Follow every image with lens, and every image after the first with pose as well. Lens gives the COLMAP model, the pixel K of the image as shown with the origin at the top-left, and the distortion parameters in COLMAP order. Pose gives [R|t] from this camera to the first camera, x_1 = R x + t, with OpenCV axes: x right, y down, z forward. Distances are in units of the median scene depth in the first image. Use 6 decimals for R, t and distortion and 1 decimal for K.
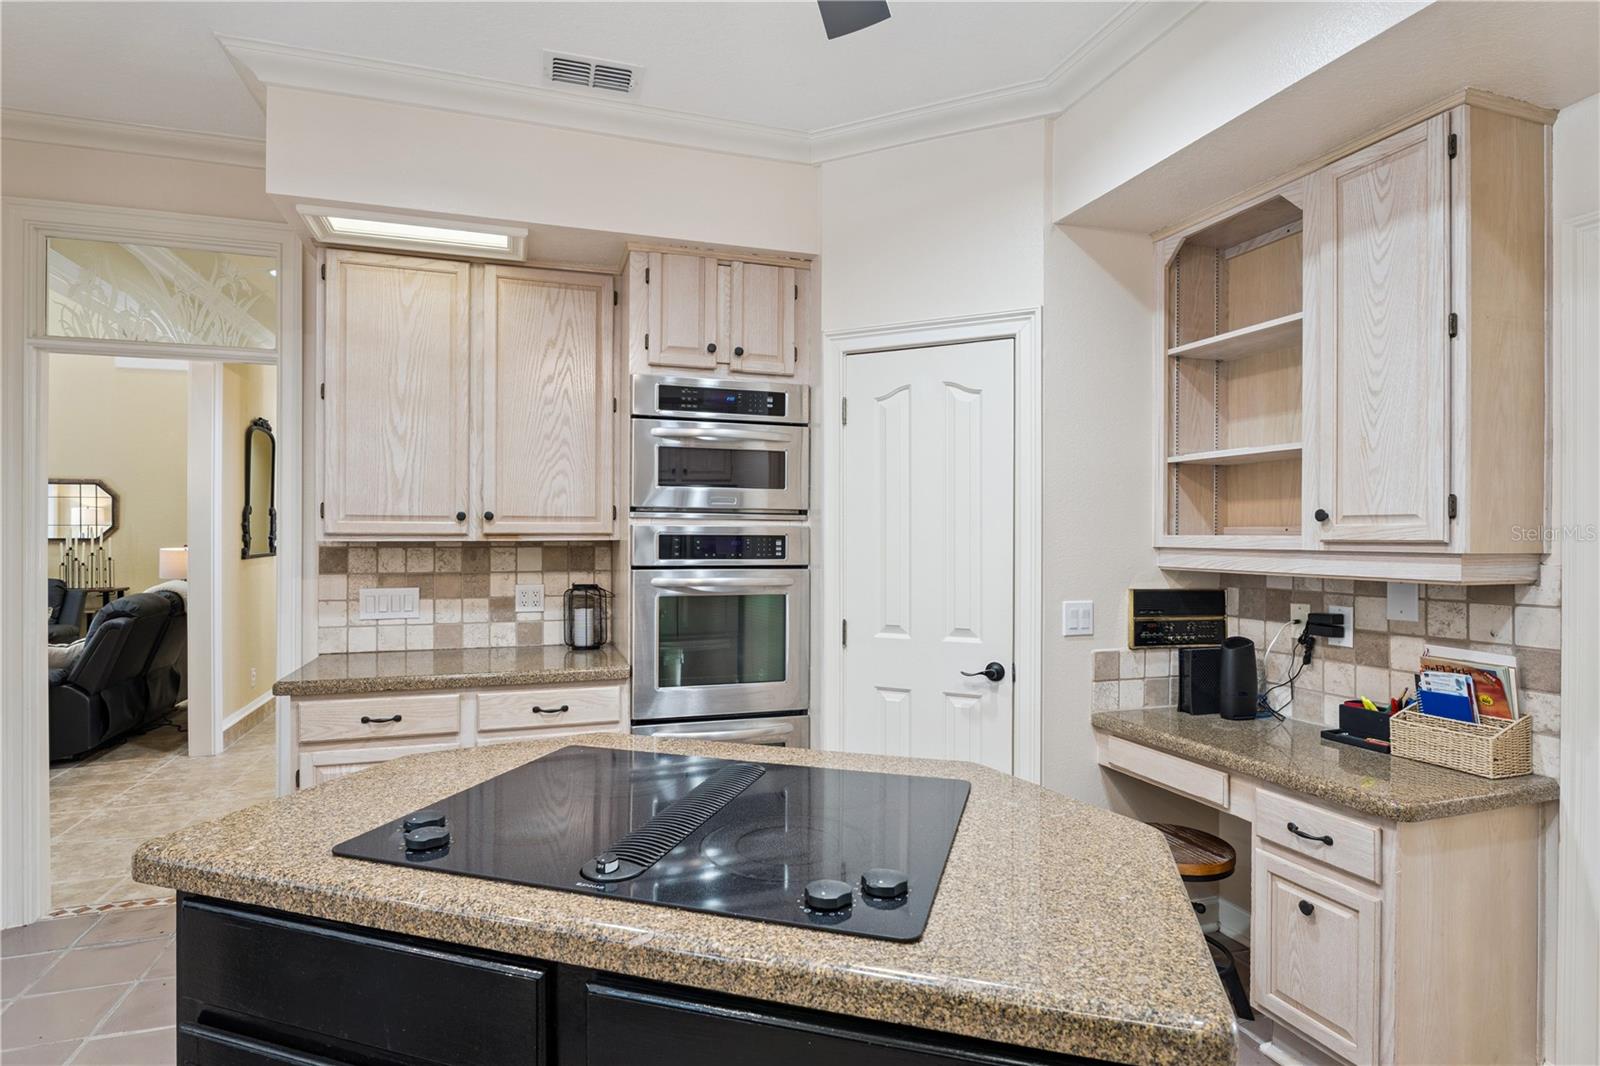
lens RADIAL K [[827.2, 0, 800.0], [0, 827.2, 533.0], [0, 0, 1]] dist [-0.009925, 0.000392]
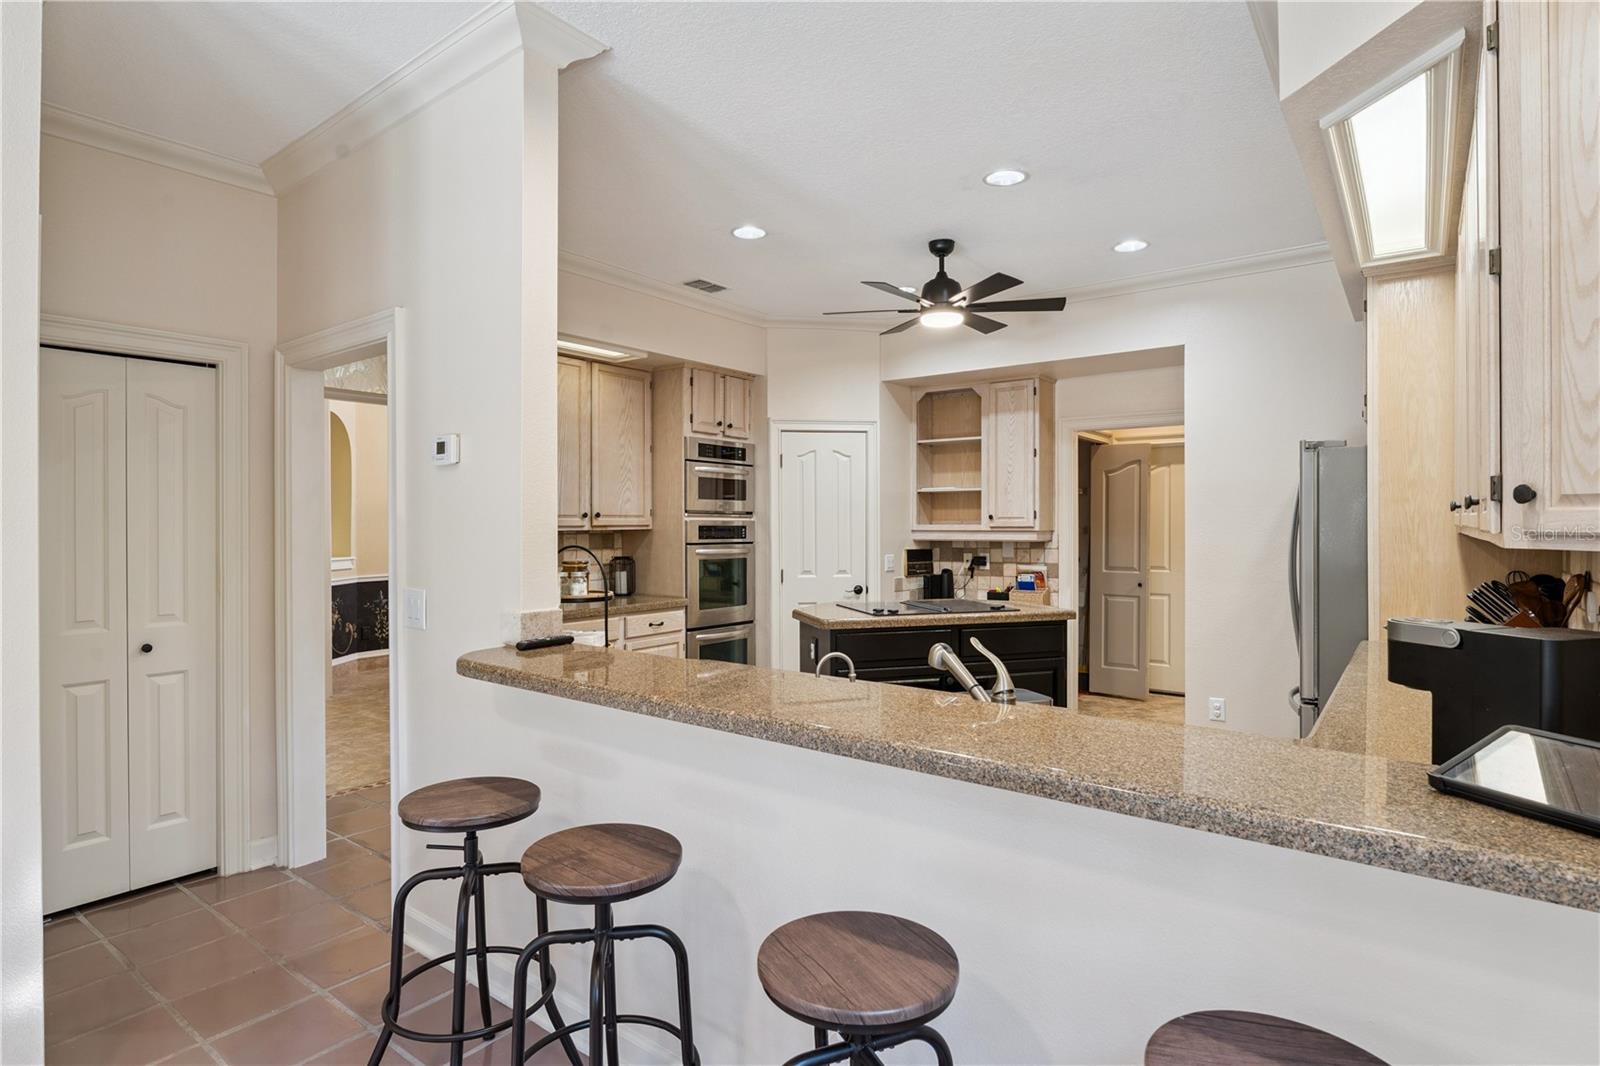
lens RADIAL K [[827.0, 0, 805.9], [0, 827.0, 517.9], [0, 0, 1]] dist [-0.001934, -0.000095]
pose [[0.825150, 0.000025, 0.564913, -1.061522], [0.003298, 0.999983, -0.004861, -0.005809], [-0.564904, 0.005874, 0.825136, -0.665246]]
